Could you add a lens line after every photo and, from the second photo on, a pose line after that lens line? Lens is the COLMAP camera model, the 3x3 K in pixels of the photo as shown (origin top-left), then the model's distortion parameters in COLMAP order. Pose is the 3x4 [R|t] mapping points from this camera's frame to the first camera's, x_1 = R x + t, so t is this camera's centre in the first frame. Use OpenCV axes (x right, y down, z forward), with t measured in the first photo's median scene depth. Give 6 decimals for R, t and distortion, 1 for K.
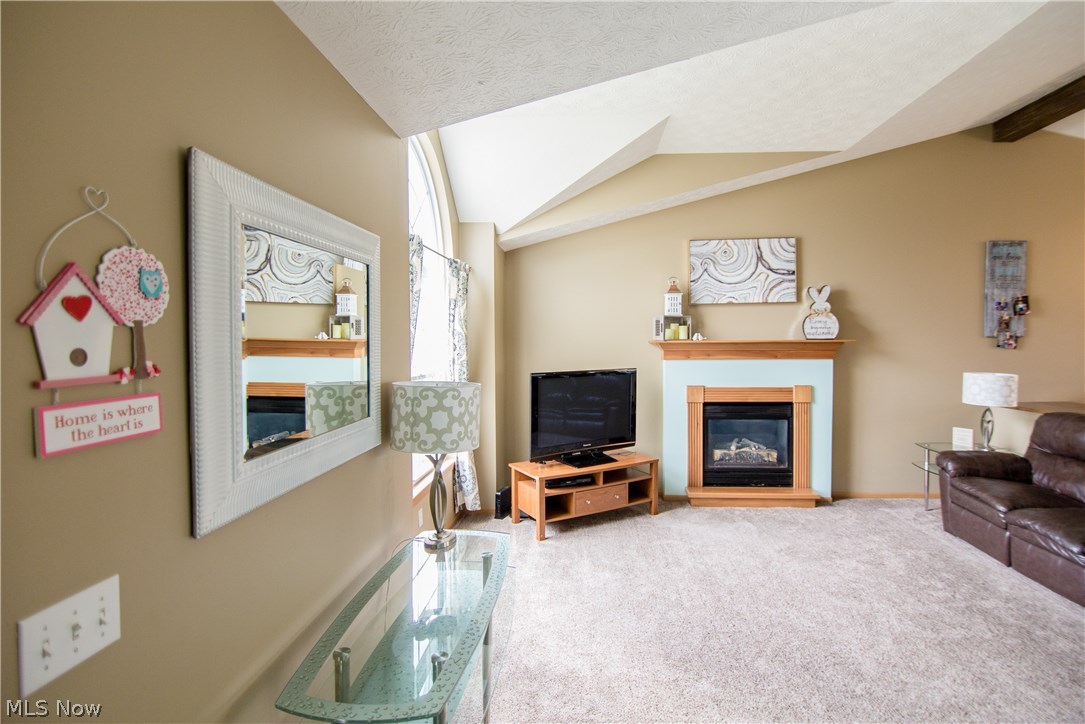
lens RADIAL K [[515.1, 0, 556.6], [0, 515.1, 353.0], [0, 0, 1]] dist [0.000533, 0.000261]
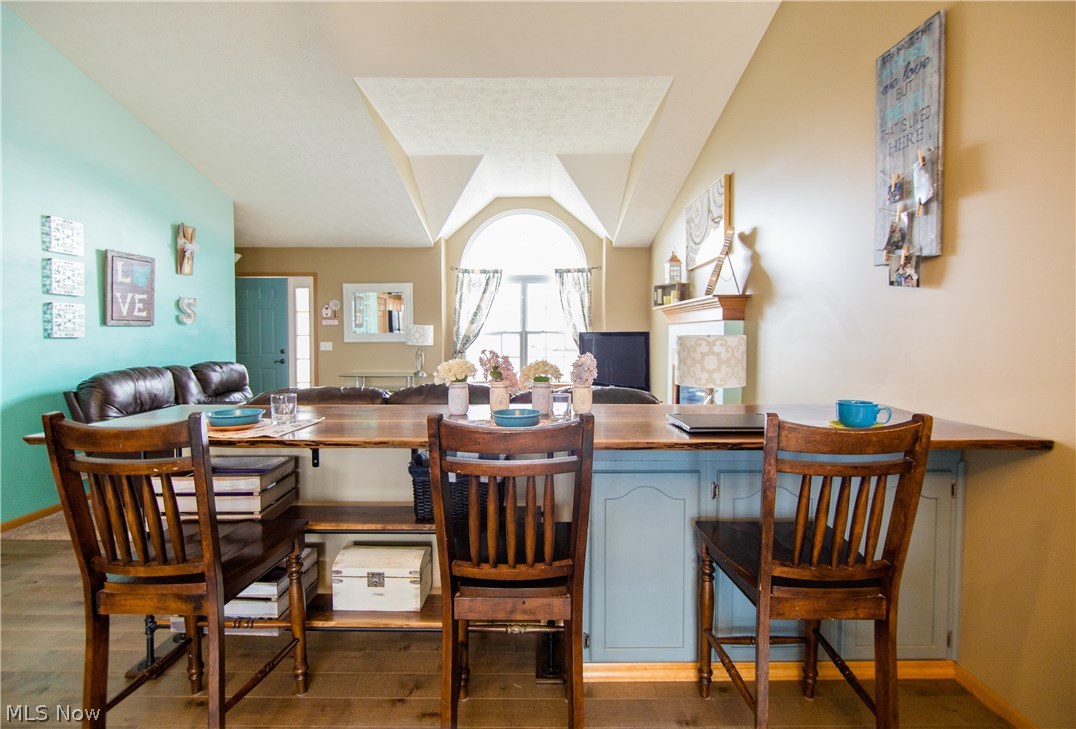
lens RADIAL K [[500.4, 0, 542.4], [0, 500.4, 348.8], [0, 0, 1]] dist [-0.009398, -0.000128]
pose [[0.066957, 0.034854, -0.997147, 1.272482], [-0.024700, 0.999141, 0.033265, 0.036200], [0.997450, 0.022402, 0.067760, 0.672193]]
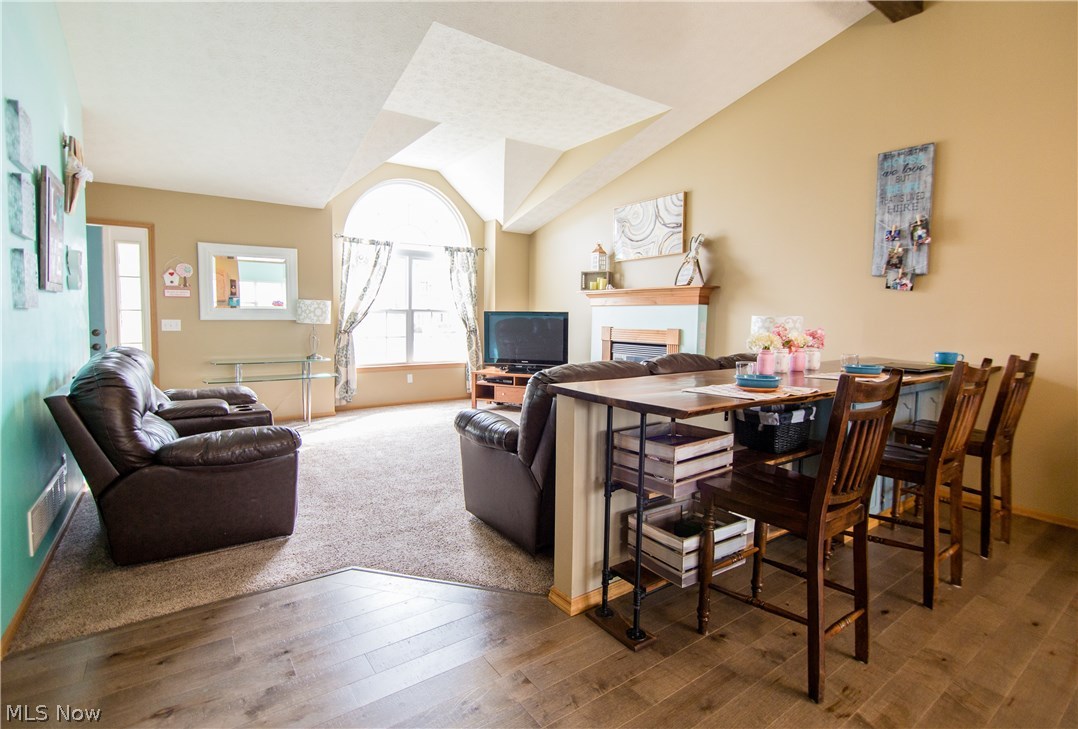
lens RADIAL K [[502.1, 0, 535.7], [0, 502.1, 348.5], [0, 0, 1]] dist [-0.009393, -0.000269]
pose [[0.624336, 0.063274, -0.778589, 1.122875], [-0.034447, 0.997975, 0.053480, 0.057326], [0.780396, -0.006570, 0.625251, 0.107441]]
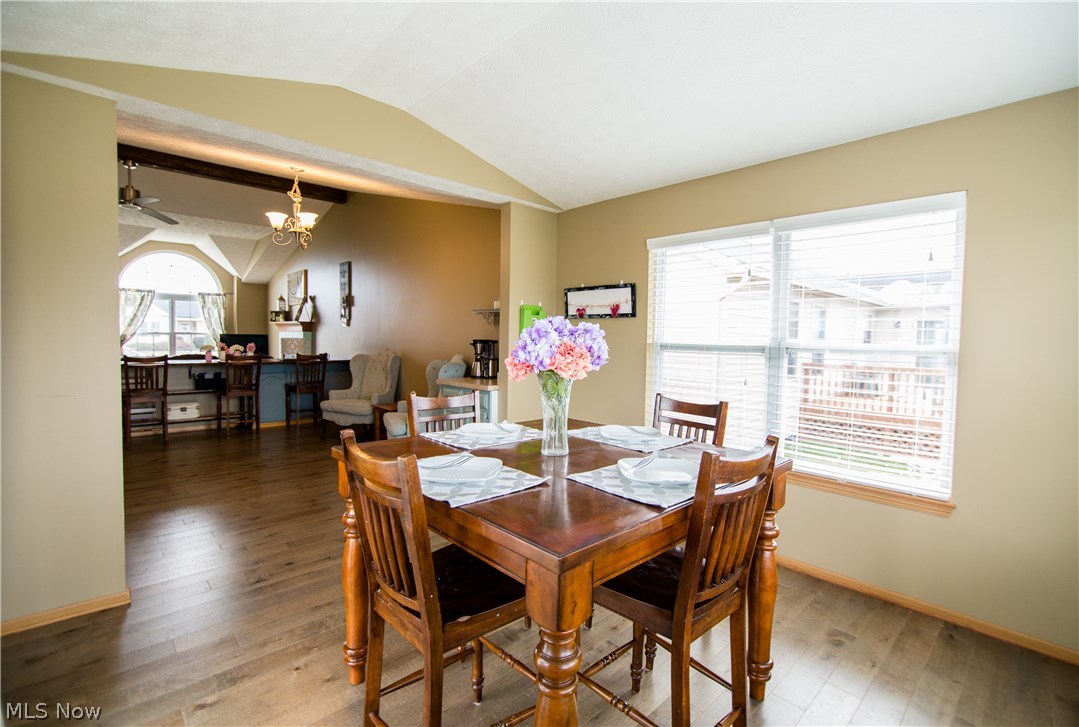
lens RADIAL K [[492.2, 0, 538.9], [0, 492.2, 356.9], [0, 0, 1]] dist [0.007420, 0.000200]
pose [[0.711904, 0.047016, -0.700701, 2.474410], [-0.036576, 0.998885, 0.029862, 0.019365], [0.701324, 0.004370, 0.712830, 0.296279]]
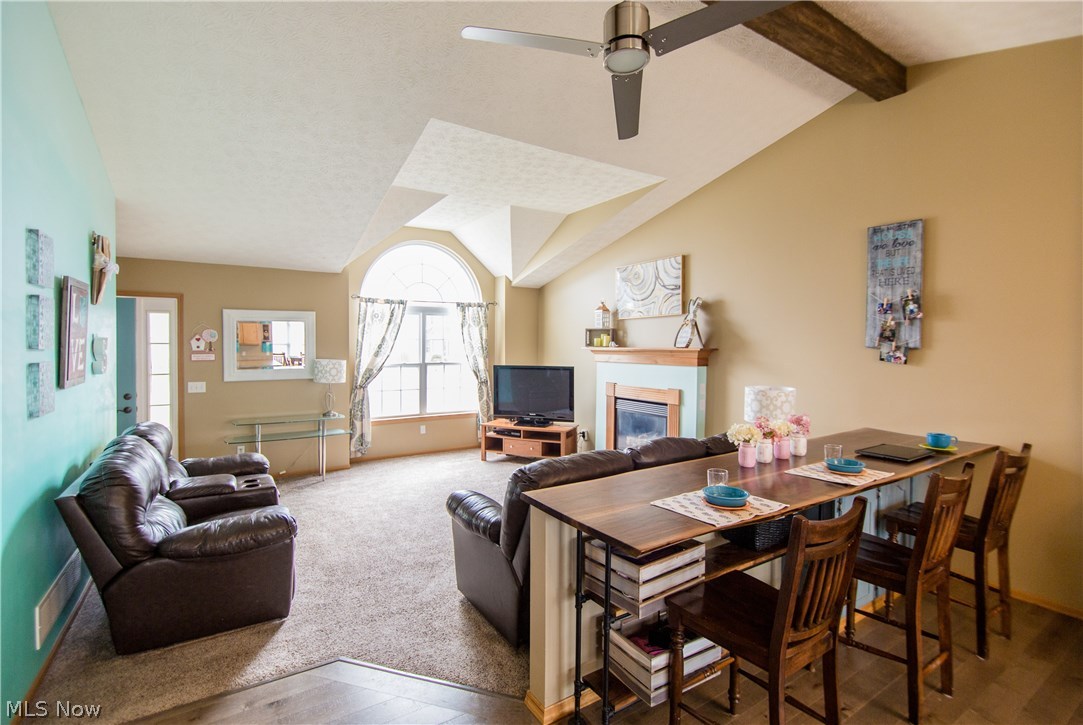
lens RADIAL K [[486.3, 0, 535.8], [0, 486.3, 355.5], [0, 0, 1]] dist [-0.010410, 0.001109]
pose [[0.587660, 0.026727, -0.808667, 1.146031], [-0.027613, 0.999535, 0.012969, -0.014558], [0.808637, 0.014708, 0.588124, 0.141490]]
